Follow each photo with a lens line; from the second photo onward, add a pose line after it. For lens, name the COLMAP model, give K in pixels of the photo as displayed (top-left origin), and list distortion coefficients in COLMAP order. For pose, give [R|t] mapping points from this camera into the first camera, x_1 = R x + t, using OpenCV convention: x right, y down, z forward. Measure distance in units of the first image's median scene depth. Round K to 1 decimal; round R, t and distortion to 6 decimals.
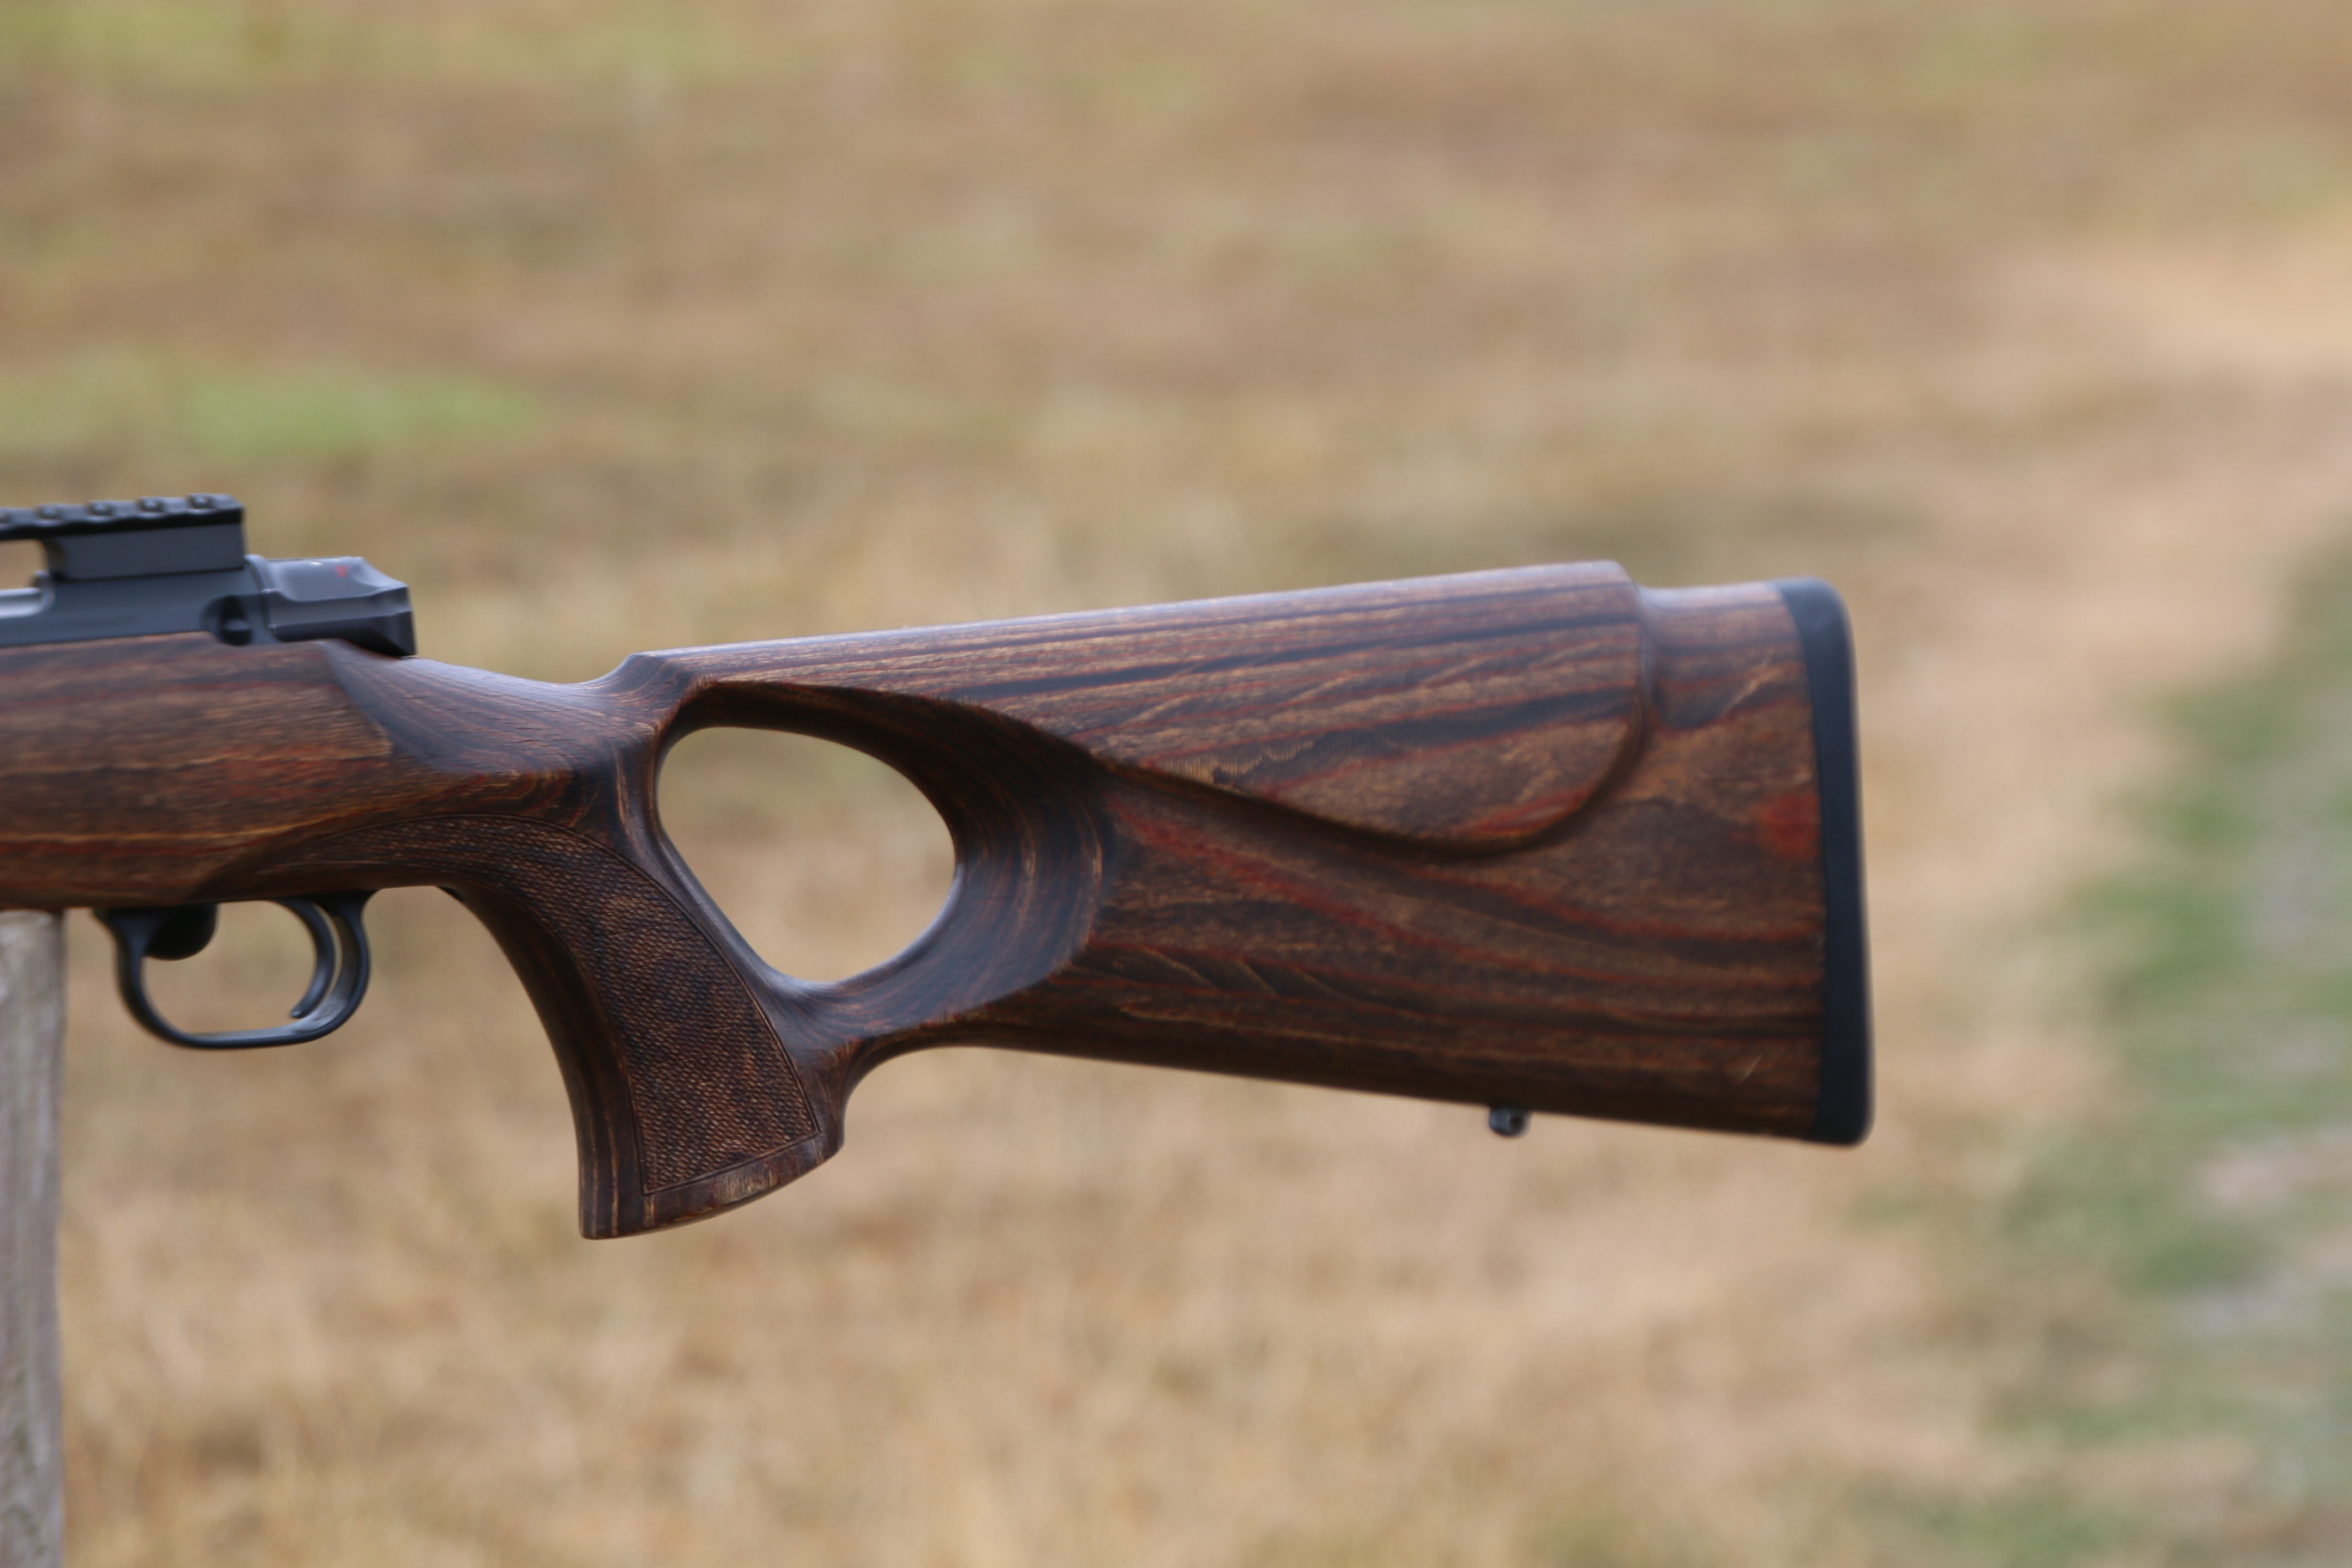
lens RADIAL K [[7533.1, 0, 1257.4], [0, 7533.1, 945.8], [0, 0, 1]] dist [1.056209, -0.380877]
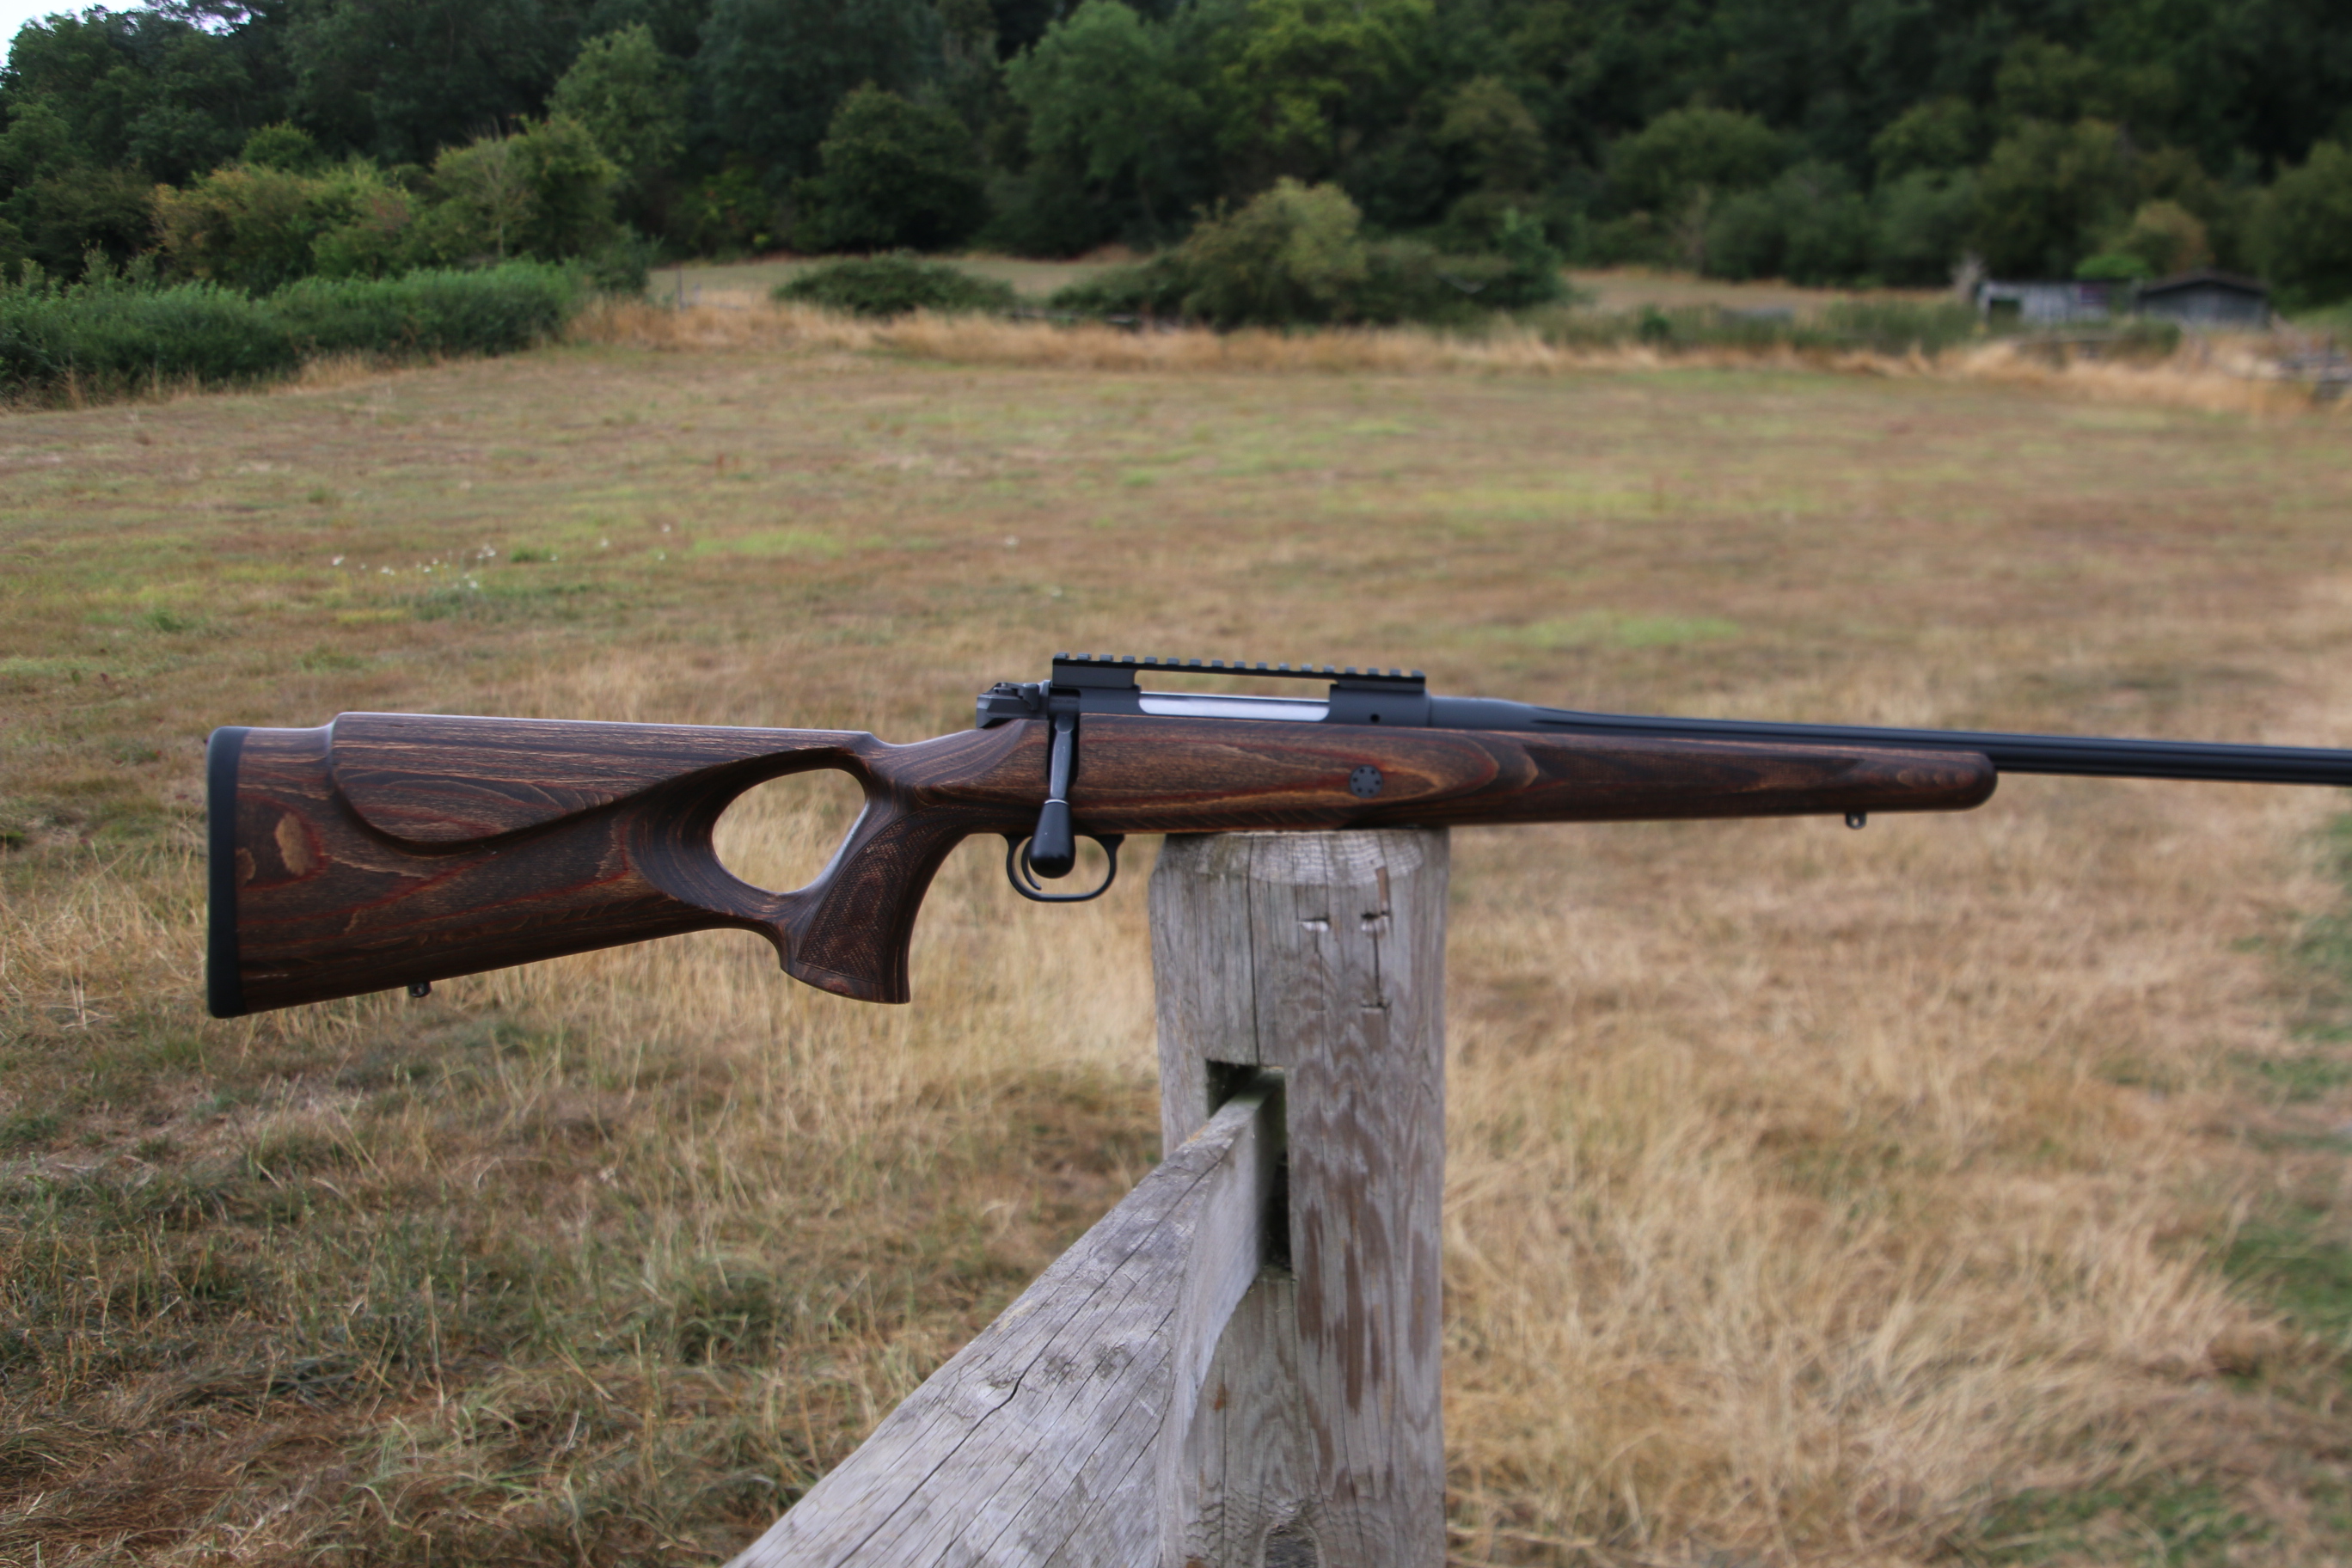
lens RADIAL K [[2611.7, 0, 1329.9], [0, 2611.7, 865.8], [0, 0, 1]] dist [0.034068, 0.270585]
pose [[0.968063, 0.039672, -0.247550, 0.004200], [-0.034717, 0.999100, 0.024351, -0.010104], [0.248293, -0.014979, 0.968569, 0.224203]]
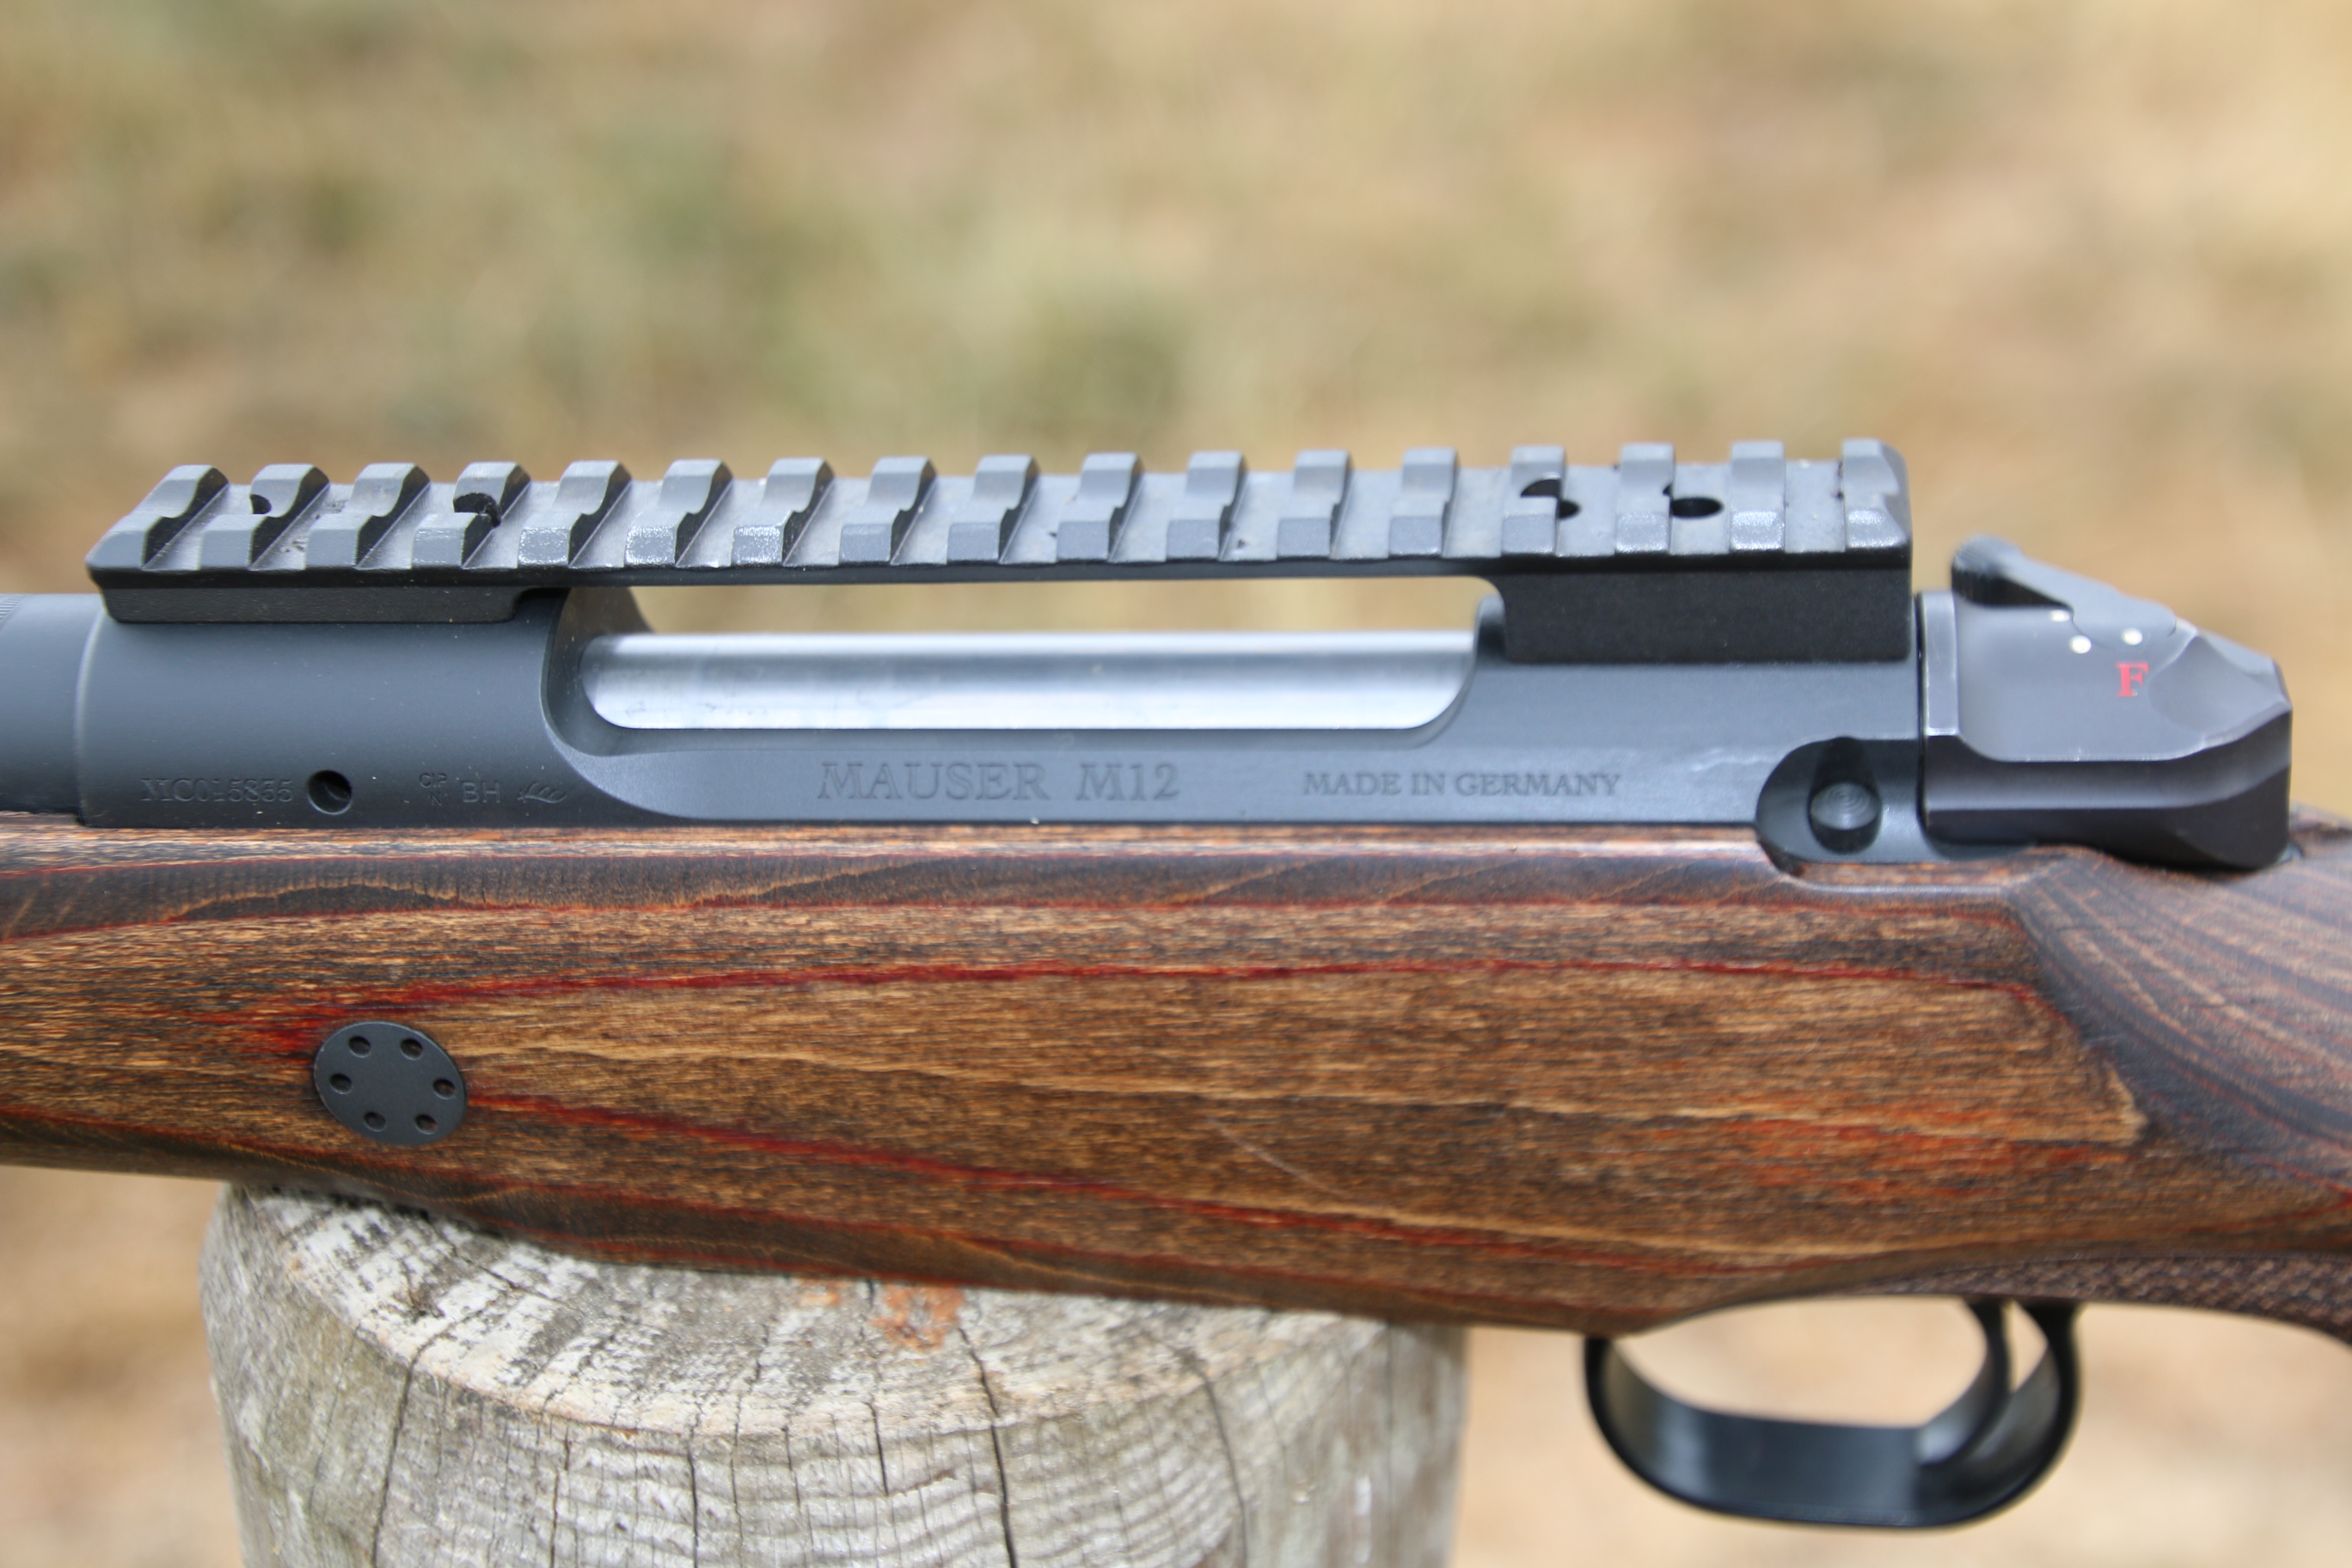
lens RADIAL K [[3662.1, 0, 1285.7], [0, 3662.1, 812.7], [0, 0, 1]] dist [0.124057, 0.305419]
pose [[0.851977, 0.263210, -0.452611, -0.061256], [-0.059610, 0.907595, 0.415593, -0.122217], [0.520175, -0.327096, 0.788940, 0.779492]]
